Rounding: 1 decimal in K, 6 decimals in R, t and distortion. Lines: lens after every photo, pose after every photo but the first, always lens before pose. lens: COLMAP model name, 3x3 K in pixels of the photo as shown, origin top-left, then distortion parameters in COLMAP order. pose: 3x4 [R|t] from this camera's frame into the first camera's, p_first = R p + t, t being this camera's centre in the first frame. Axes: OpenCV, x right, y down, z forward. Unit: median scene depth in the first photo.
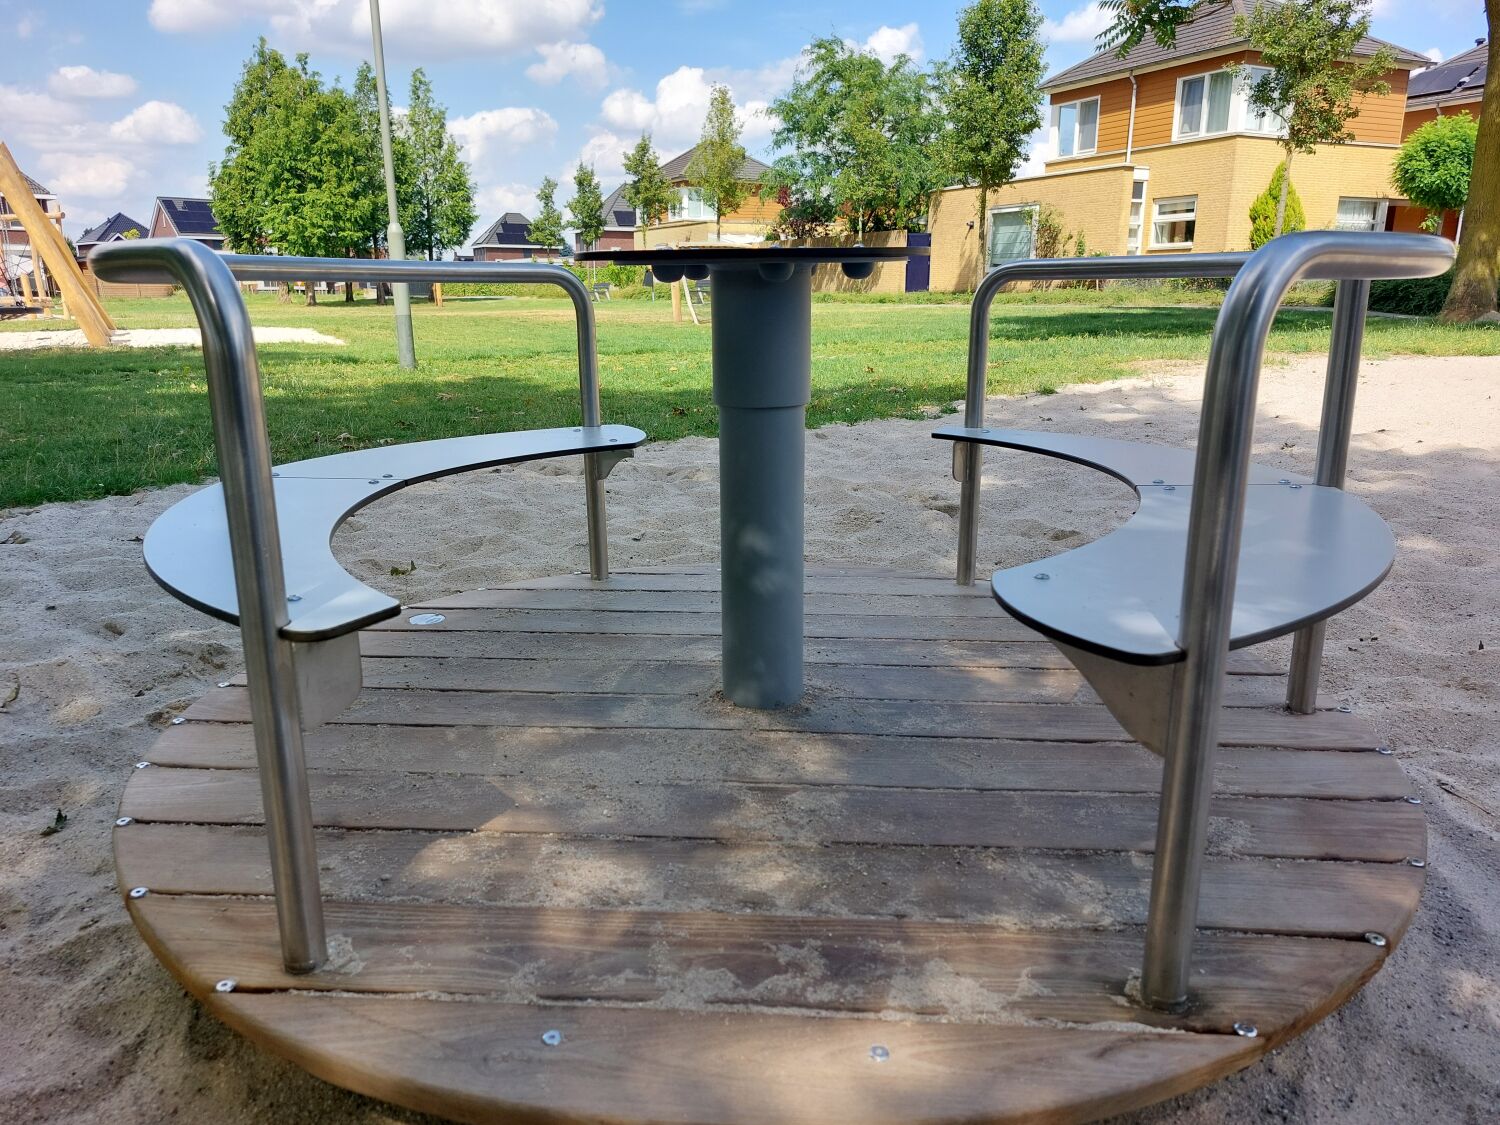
lens RADIAL K [[1111.5, 0, 749.2], [0, 1111.5, 588.9], [0, 0, 1]] dist [0.014723, -0.009244]
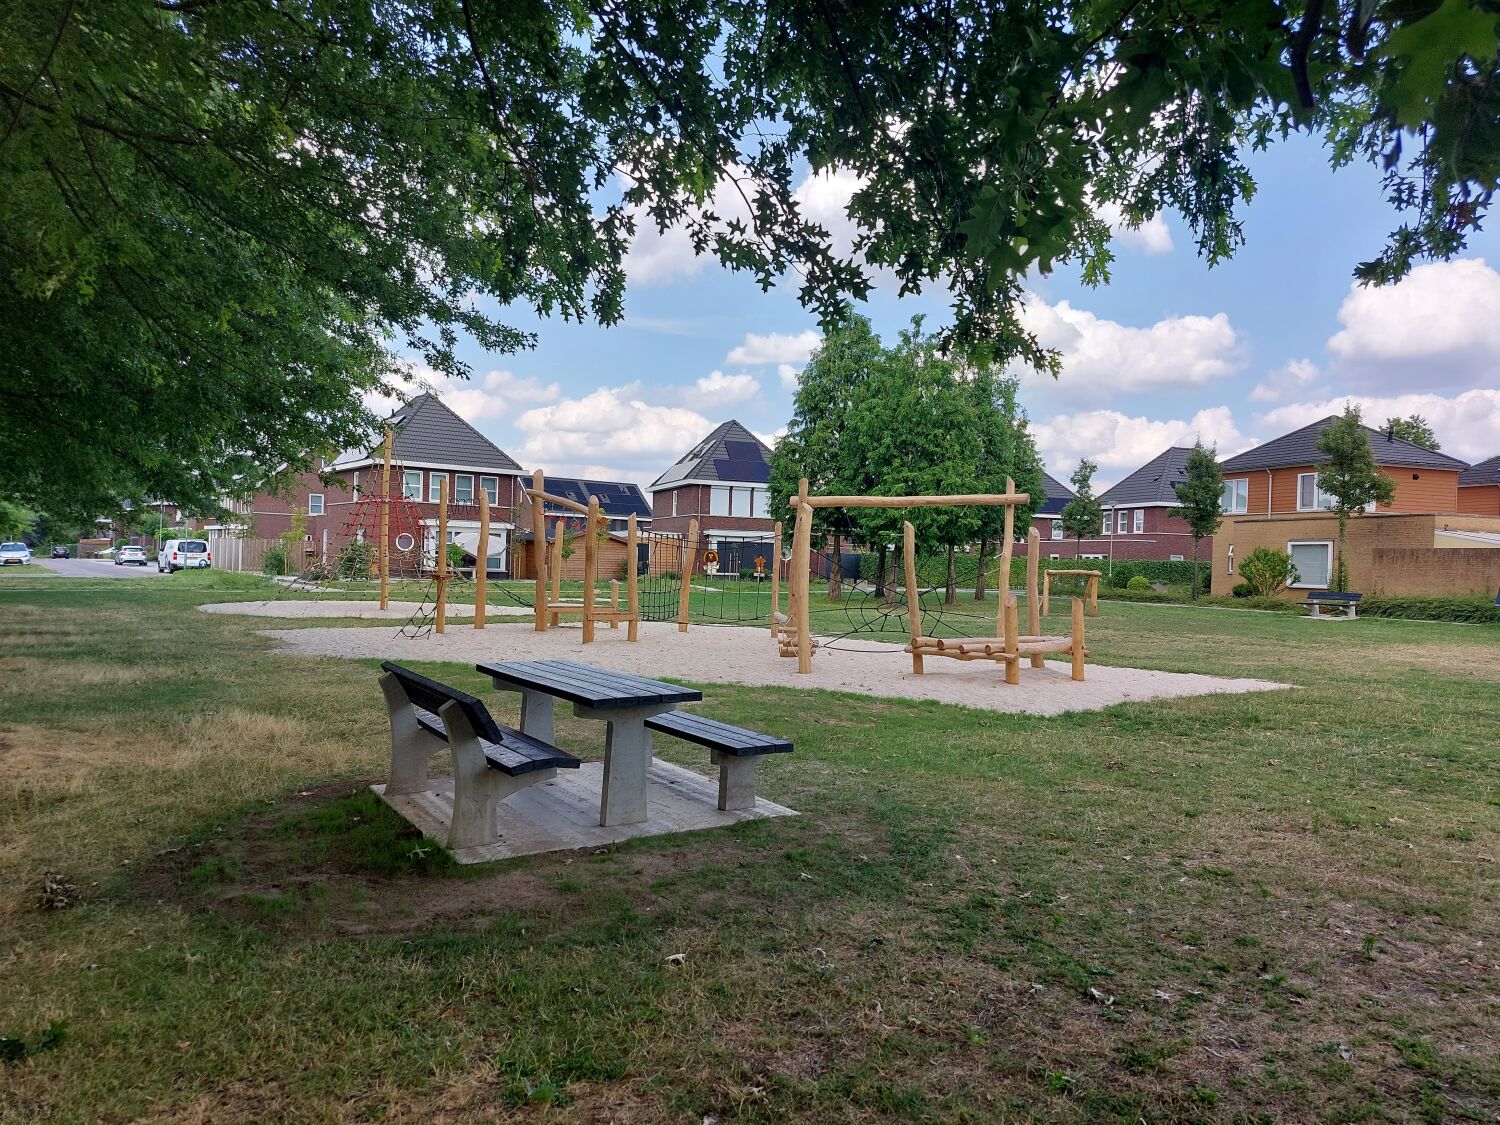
lens RADIAL K [[1089.6, 0, 745.9], [0, 1089.6, 592.5], [0, 0, 1]] dist [0.087647, -0.088216]
pose [[0.986107, 0.033387, -0.162724, -0.366824], [-0.070514, 0.971088, -0.228069, -0.076507], [0.150404, 0.236375, 0.959951, 0.228023]]
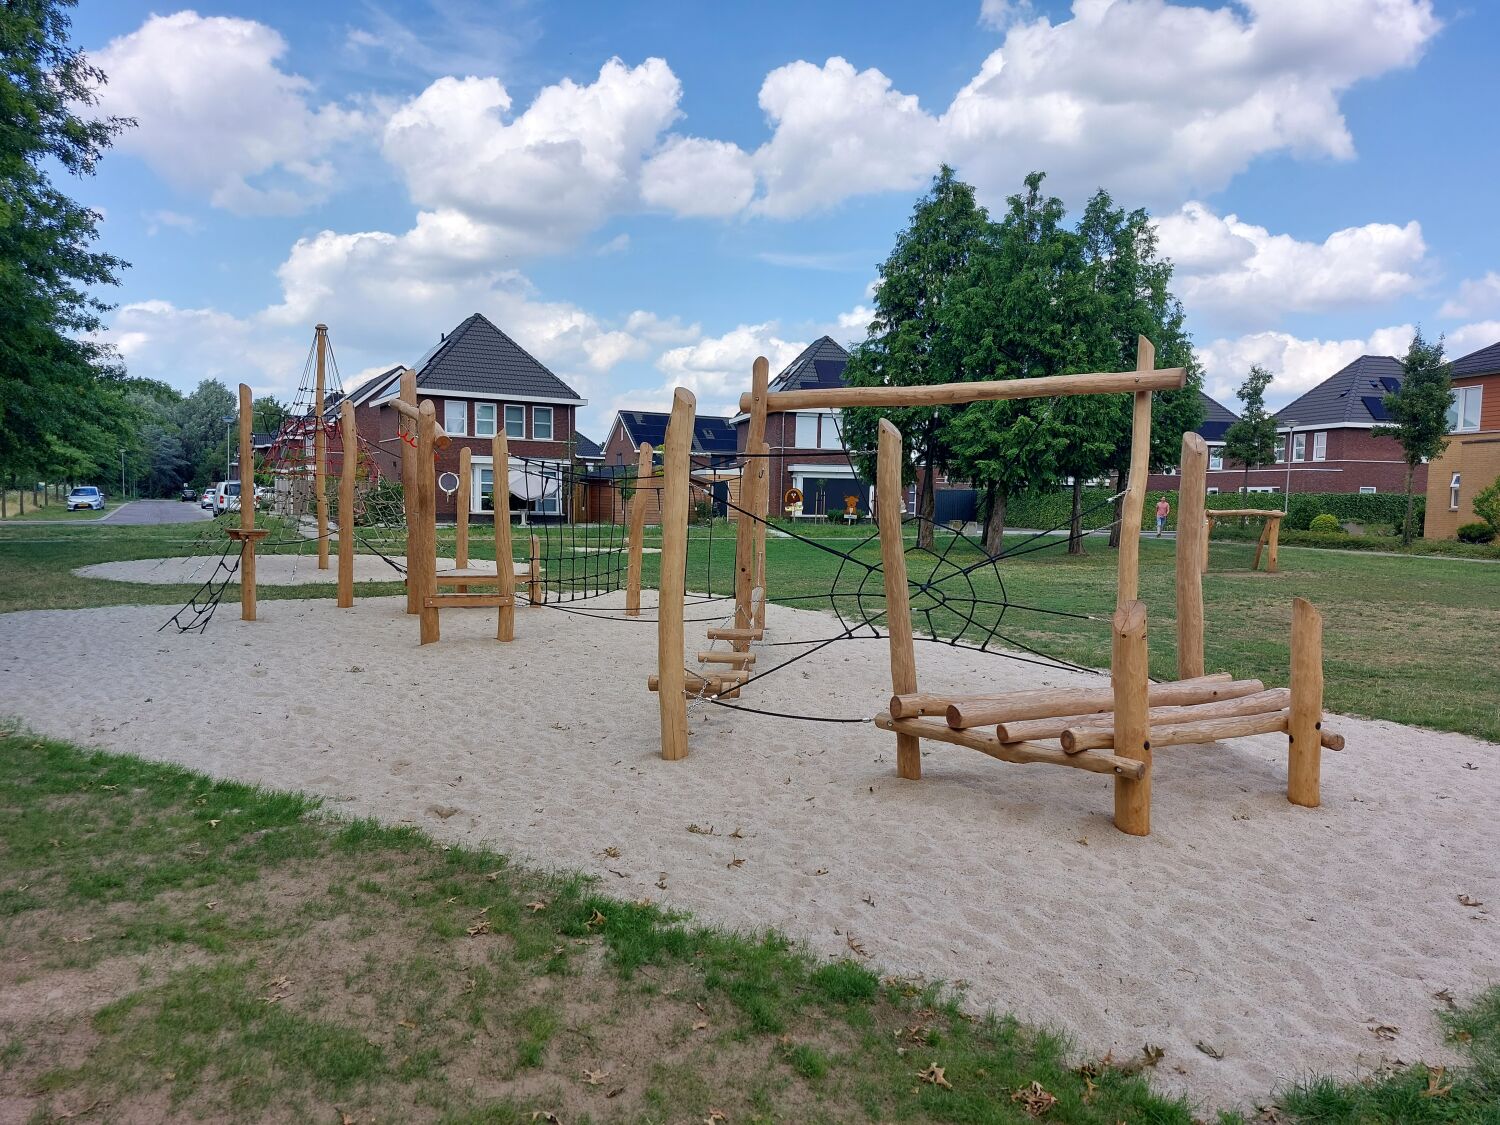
lens RADIAL K [[1089.6, 0, 745.9], [0, 1089.6, 592.5], [0, 0, 1]] dist [0.087647, -0.088216]
pose [[0.958795, 0.043858, -0.280693, -0.351497], [-0.092647, 0.982269, -0.162985, -0.120441], [0.268568, 0.182274, 0.945858, 0.382633]]
